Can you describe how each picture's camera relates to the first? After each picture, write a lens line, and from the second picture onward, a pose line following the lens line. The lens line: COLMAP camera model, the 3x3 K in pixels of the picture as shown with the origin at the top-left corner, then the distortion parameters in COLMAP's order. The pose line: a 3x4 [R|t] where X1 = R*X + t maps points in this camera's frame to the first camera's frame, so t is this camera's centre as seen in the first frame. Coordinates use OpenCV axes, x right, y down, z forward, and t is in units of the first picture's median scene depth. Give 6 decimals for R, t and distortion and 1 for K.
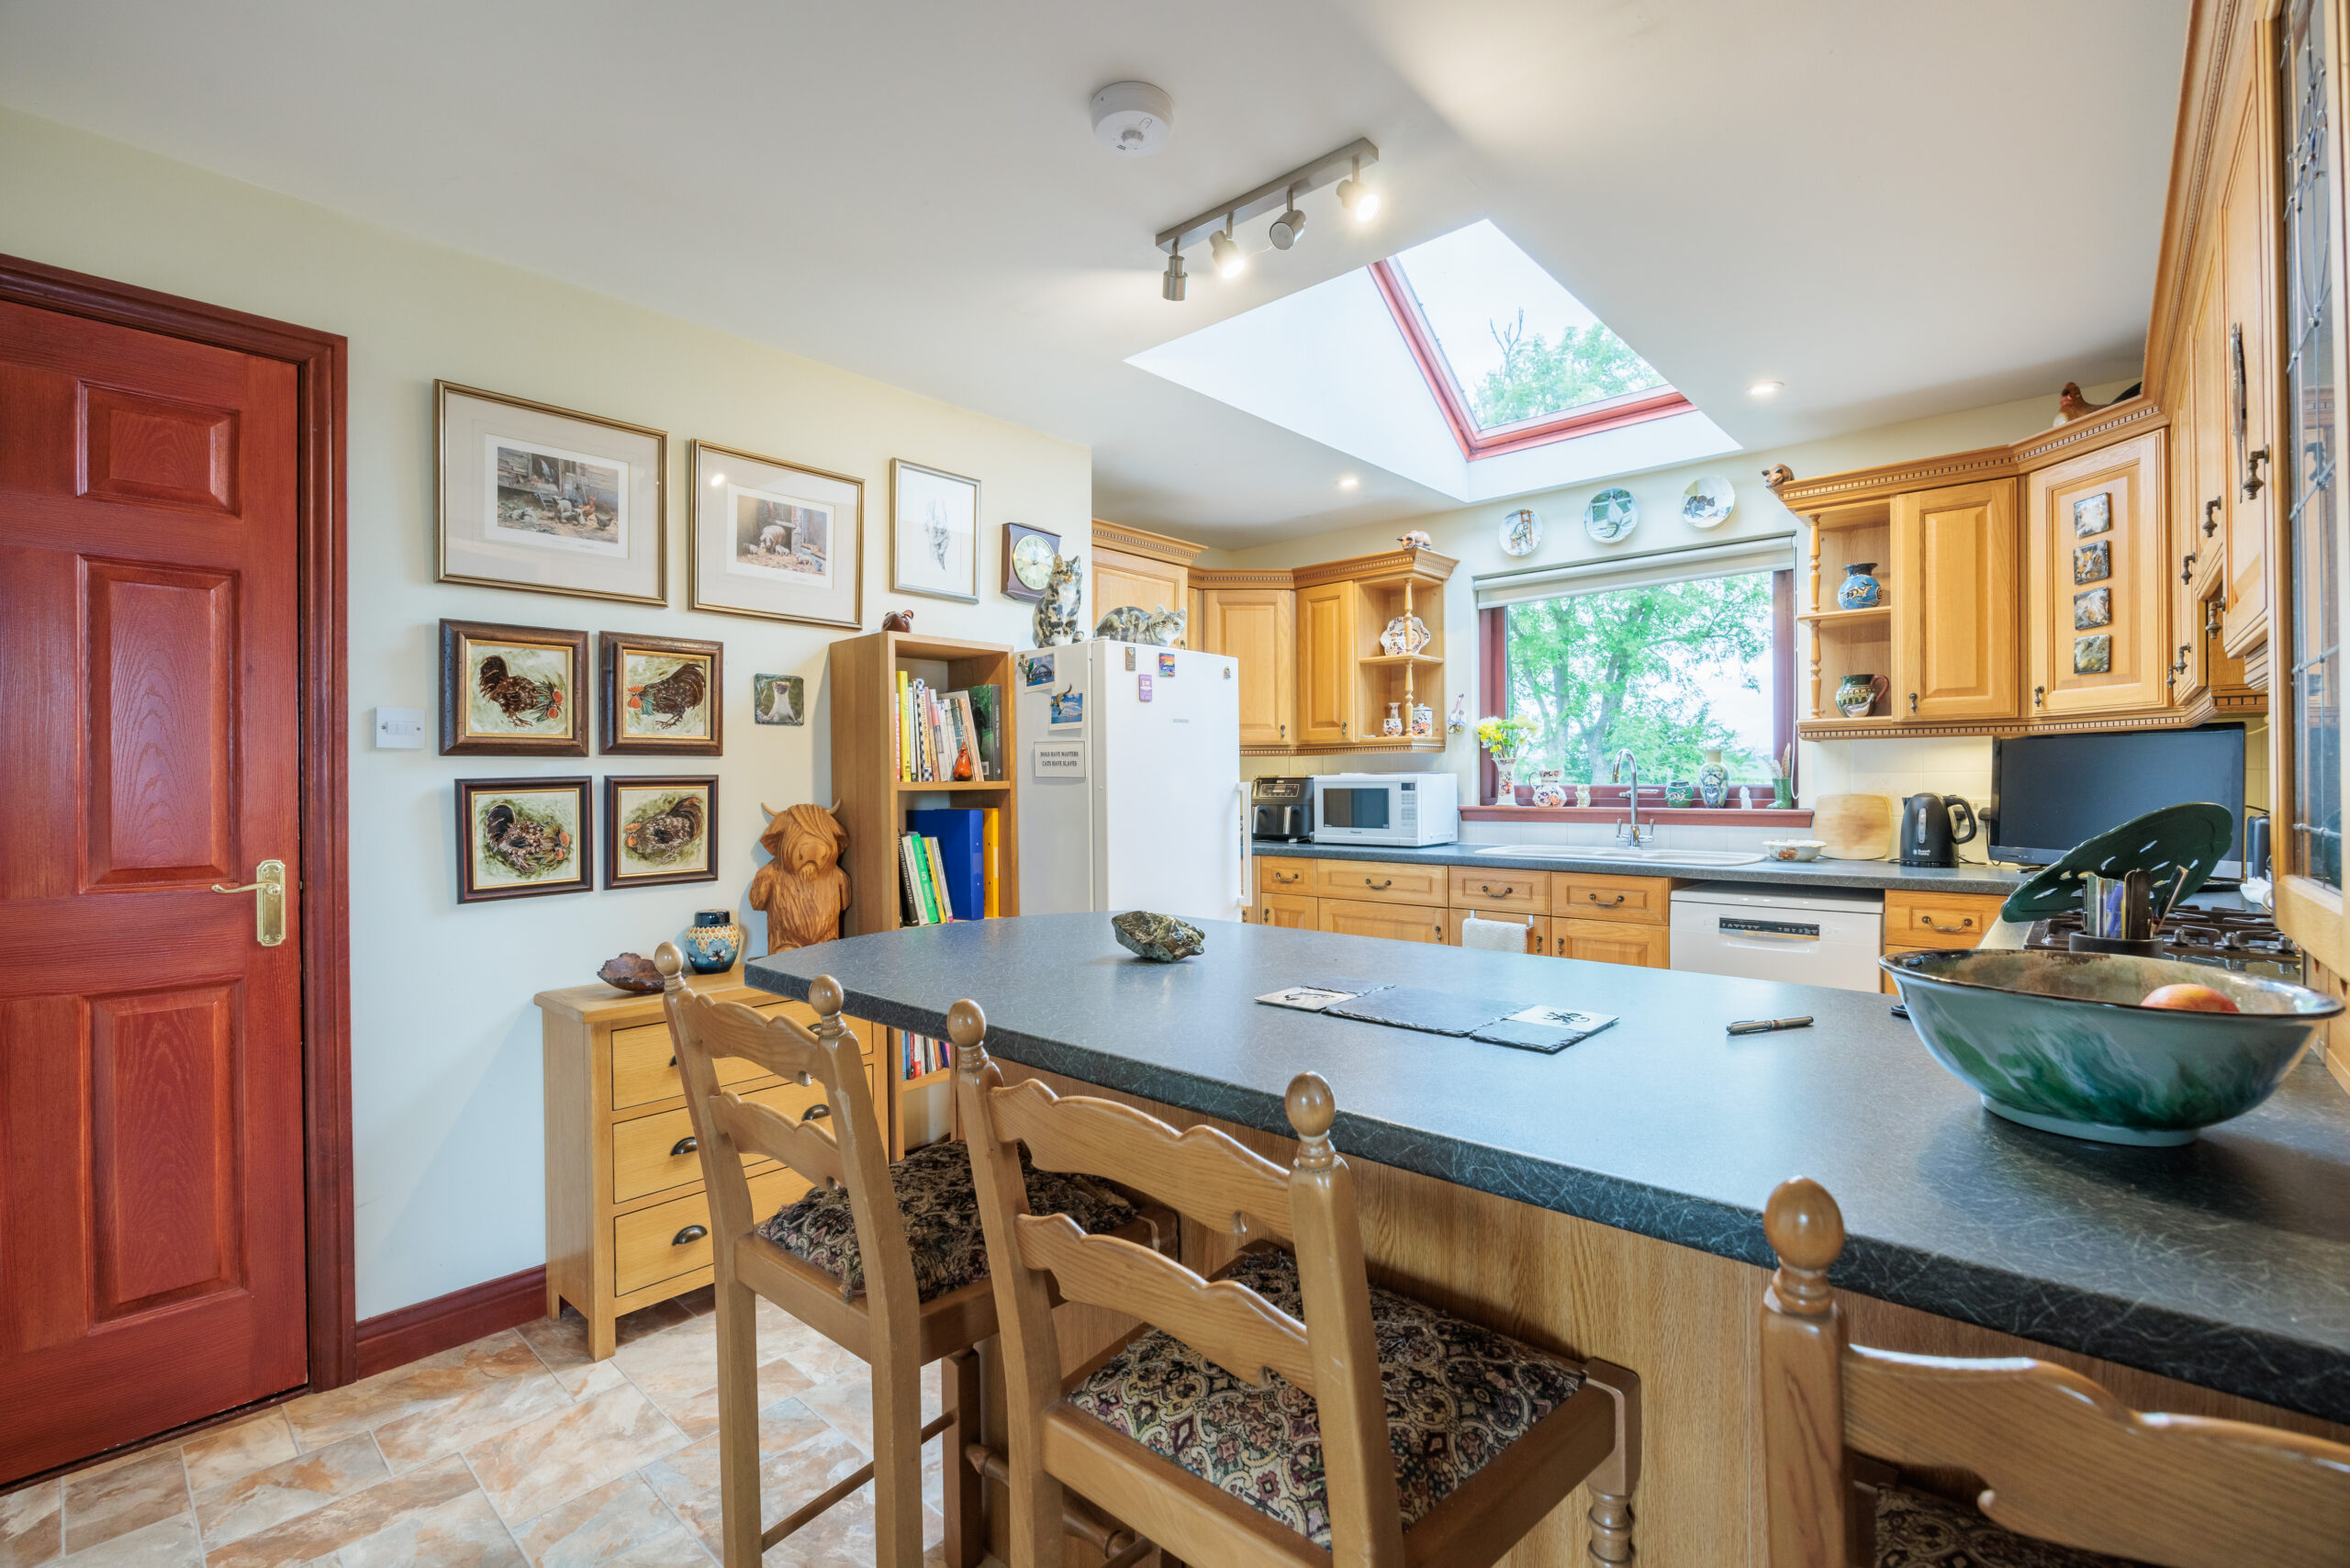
lens RADIAL K [[1064.7, 0, 1183.2], [0, 1064.7, 785.5], [0, 0, 1]] dist [-0.004410, -0.000098]
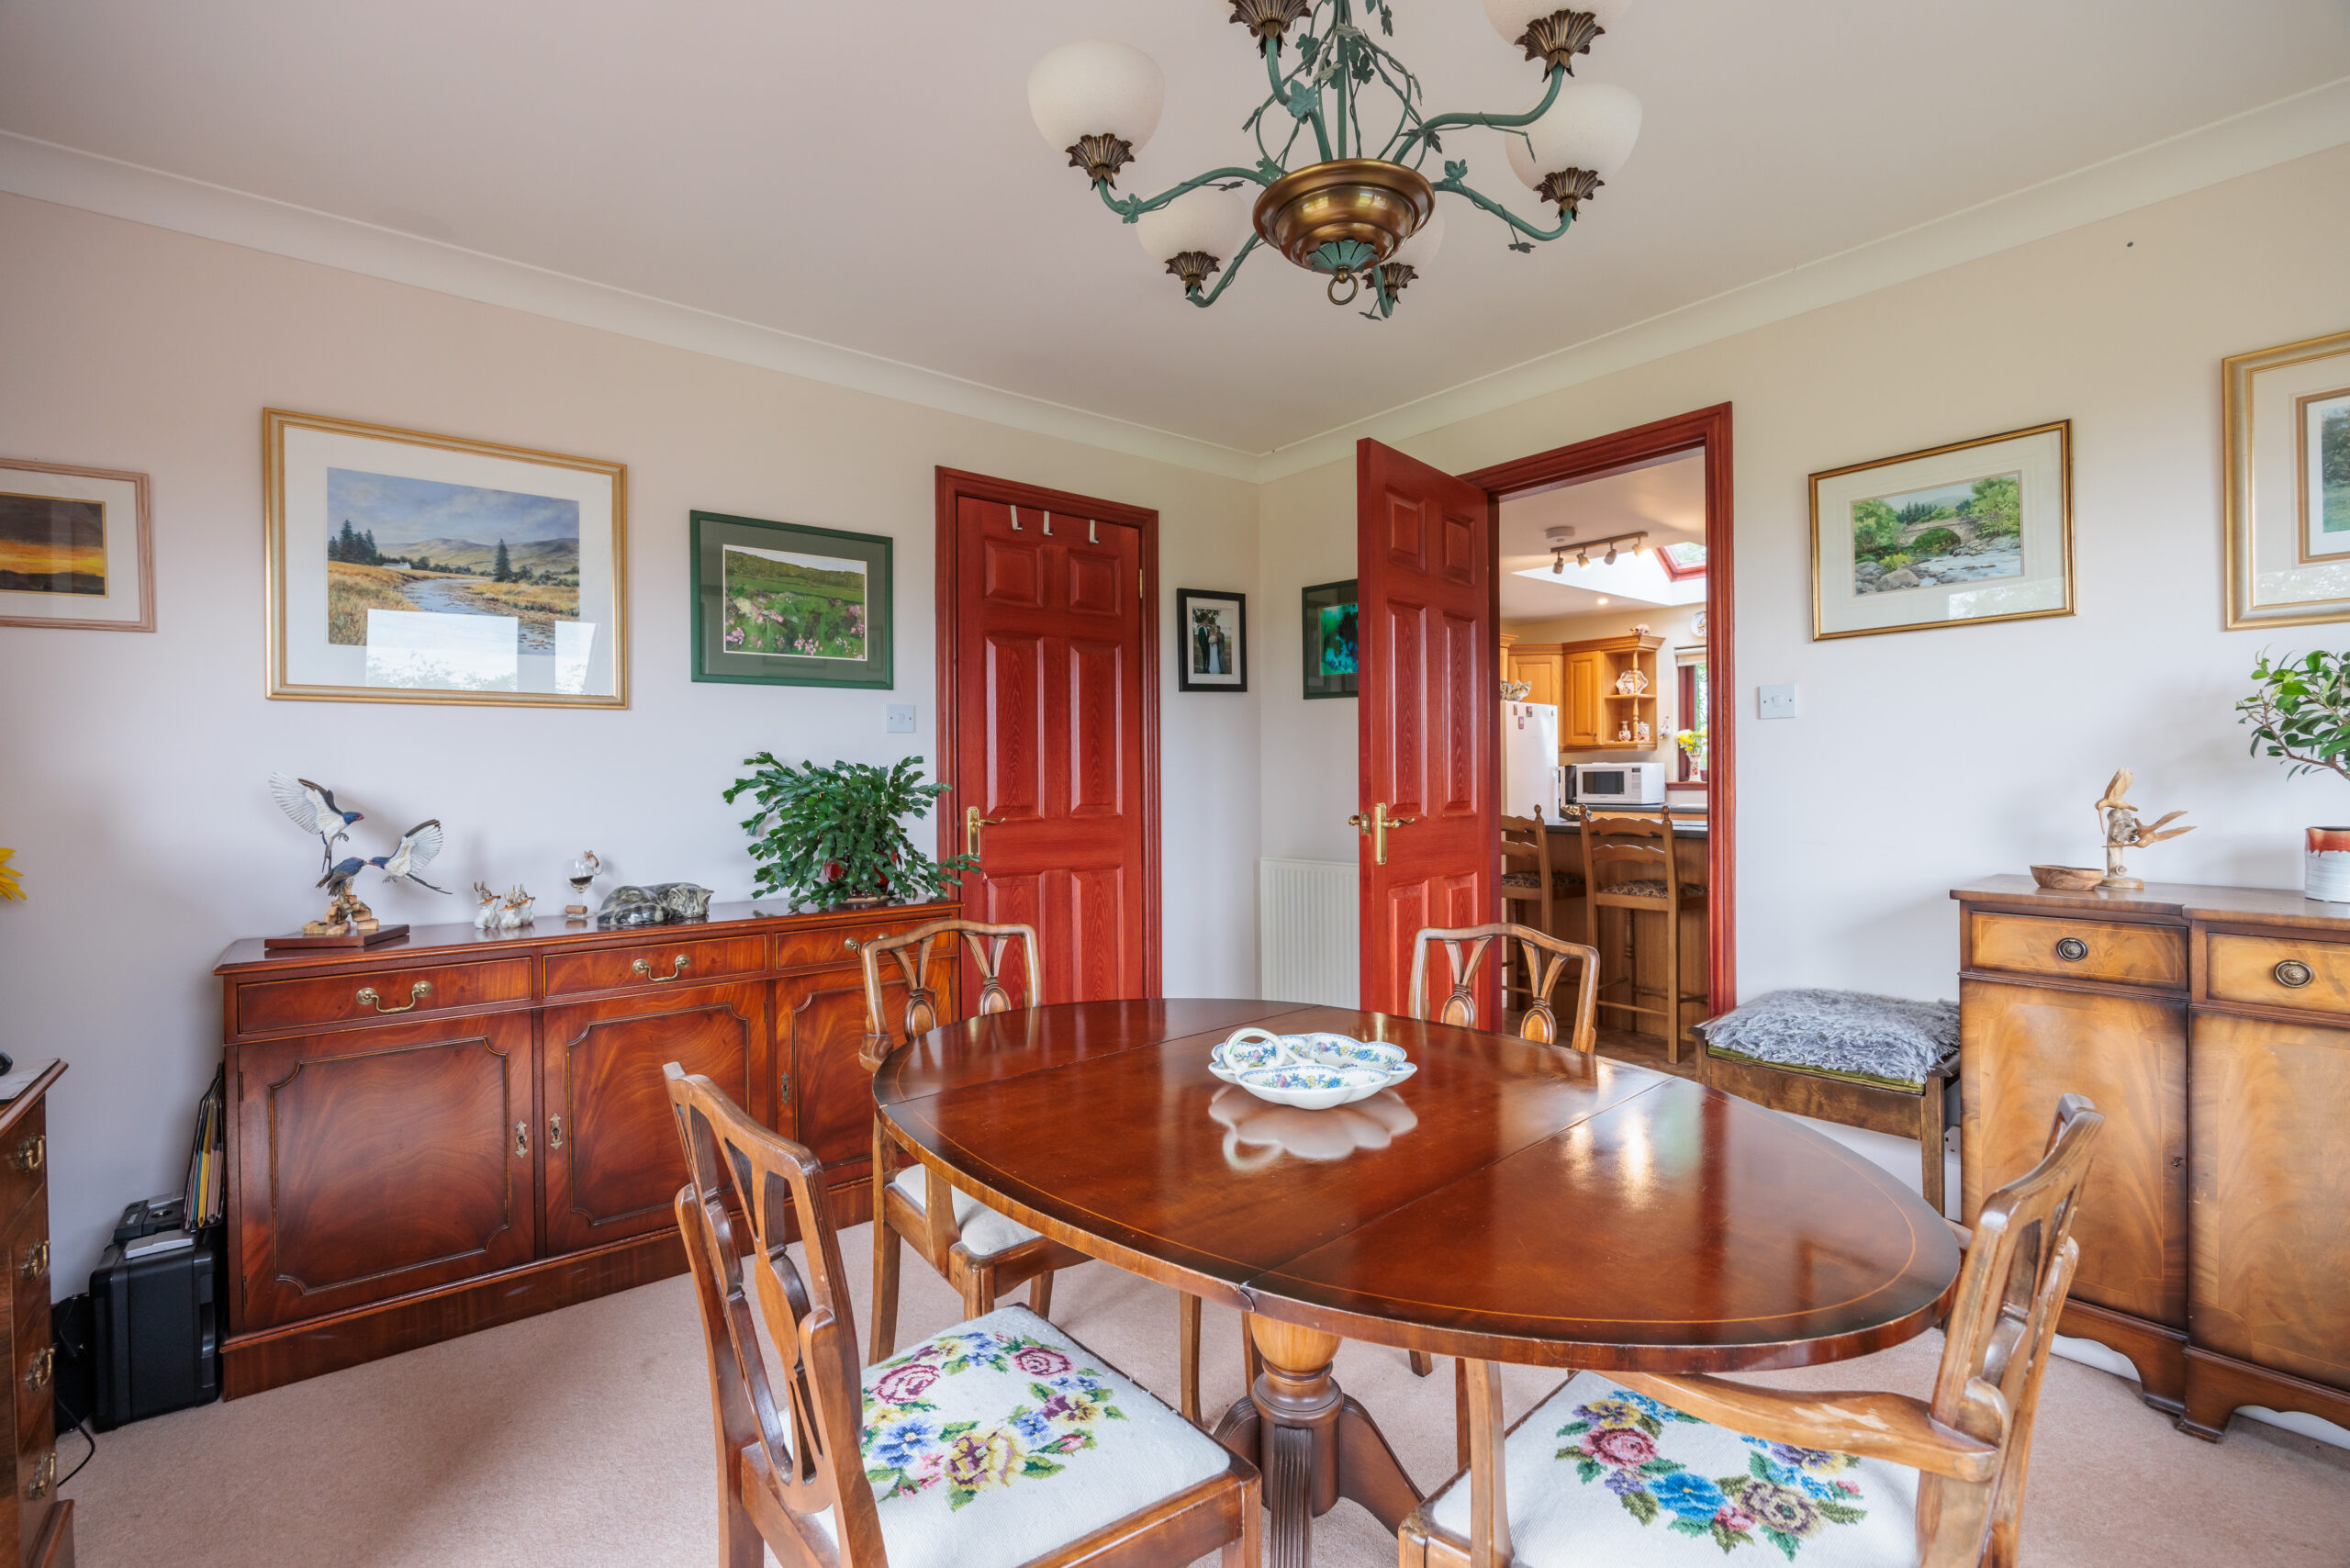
lens RADIAL K [[1064.7, 0, 1177.8], [0, 1064.7, 788.4], [0, 0, 1]] dist [-0.004410, -0.000098]
pose [[0.987702, 0.001987, -0.156338, -0.301831], [-0.001223, 0.999987, 0.004984, 0.026848], [0.156346, -0.004731, 0.987691, -0.987416]]
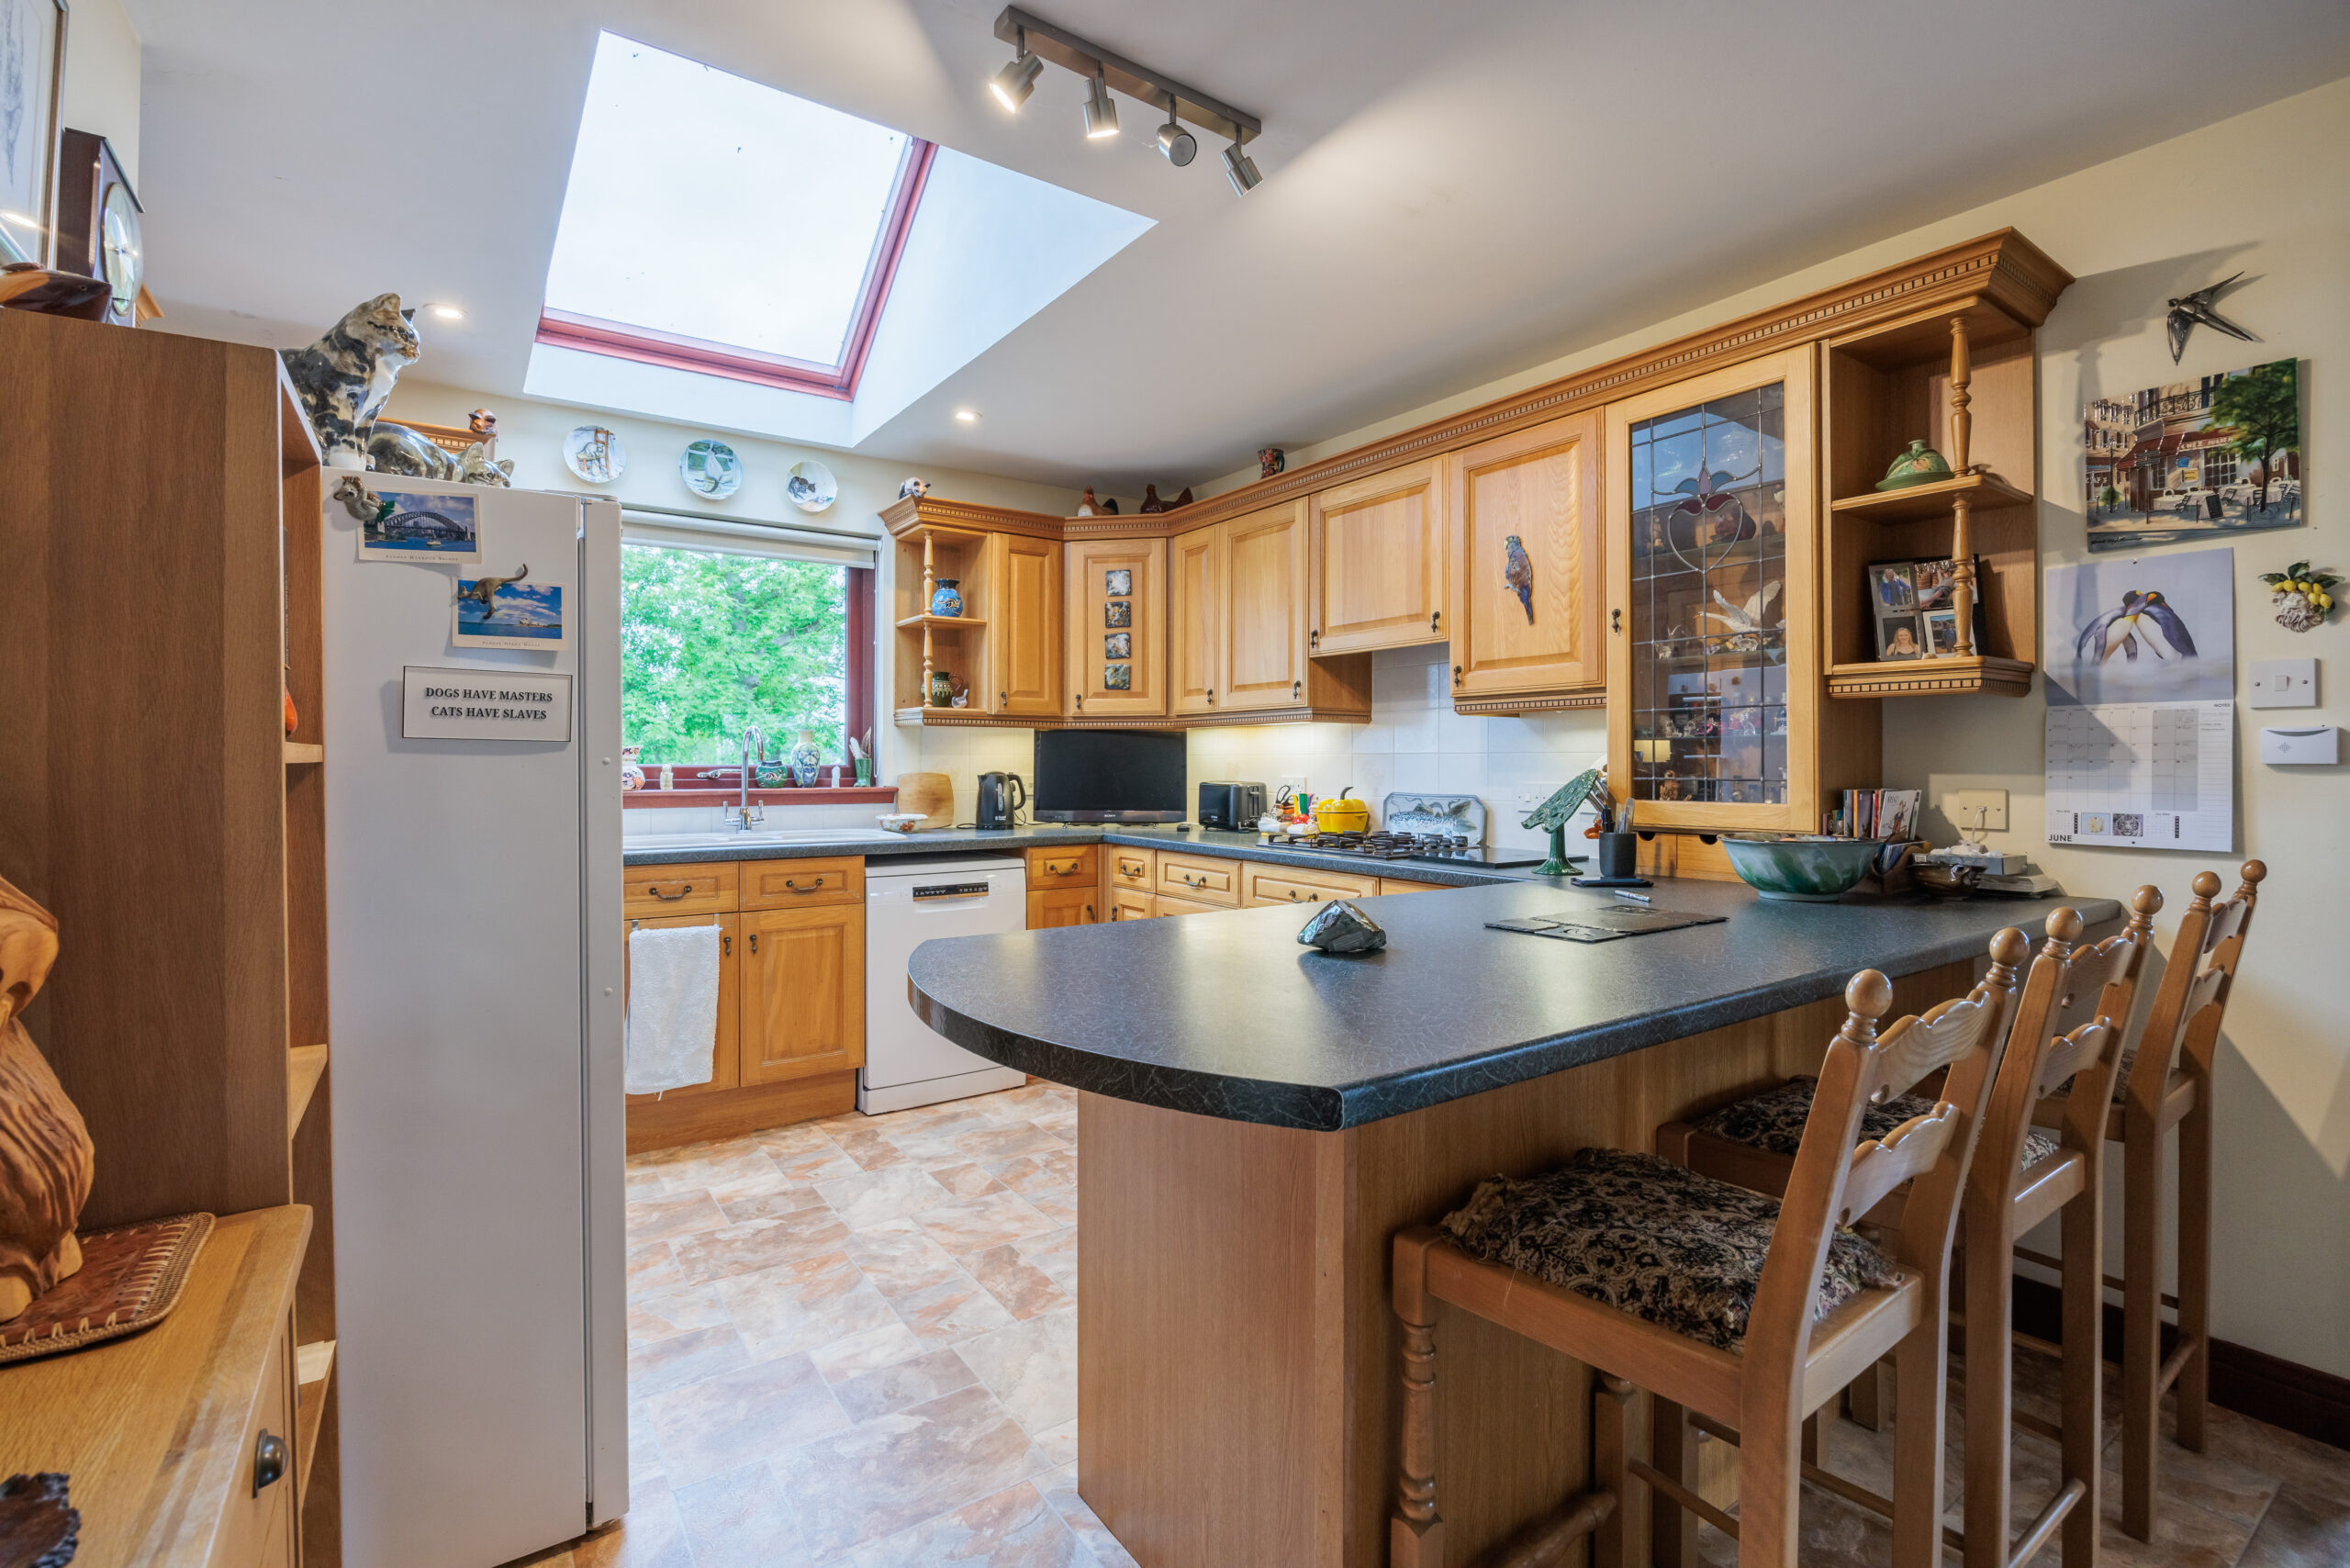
lens RADIAL K [[1064.7, 0, 1185.6], [0, 1064.7, 762.0], [0, 0, 1]] dist [-0.004410, -0.000098]
pose [[0.224317, 0.008229, 0.974482, -0.431401], [0.001216, 0.999961, -0.008724, 0.006461], [-0.974516, 0.003142, 0.224298, 0.437949]]
